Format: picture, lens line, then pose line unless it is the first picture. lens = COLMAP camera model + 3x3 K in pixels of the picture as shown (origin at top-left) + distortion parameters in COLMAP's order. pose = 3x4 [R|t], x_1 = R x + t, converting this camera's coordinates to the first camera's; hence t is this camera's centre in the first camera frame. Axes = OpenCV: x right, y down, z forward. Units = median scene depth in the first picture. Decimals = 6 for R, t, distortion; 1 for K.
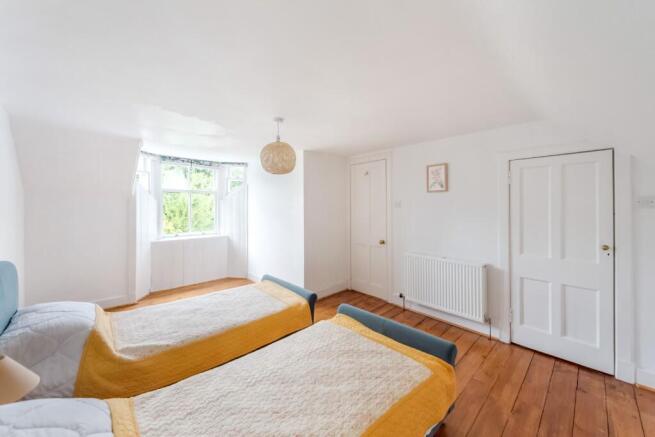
lens RADIAL K [[256.7, 0, 326.7], [0, 256.7, 204.4], [0, 0, 1]] dist [0.012754, 0.000027]
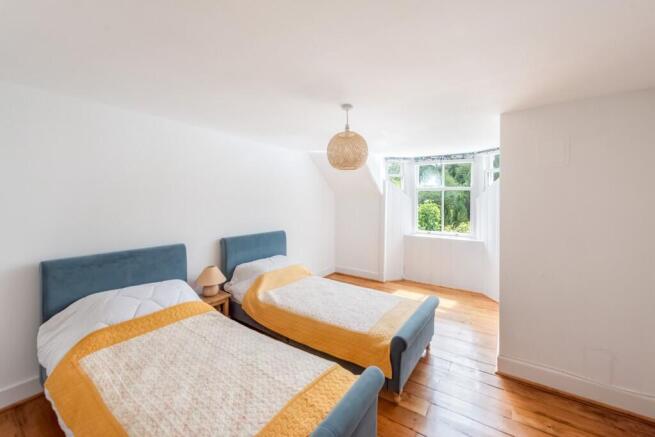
lens RADIAL K [[256.7, 0, 326.7], [0, 256.7, 204.4], [0, 0, 1]] dist [0.012754, 0.000027]
pose [[0.221708, 0.015359, -0.974992, 0.630811], [-0.001752, 0.999881, 0.015353, -0.015845], [0.975111, -0.001695, 0.221709, 0.738224]]
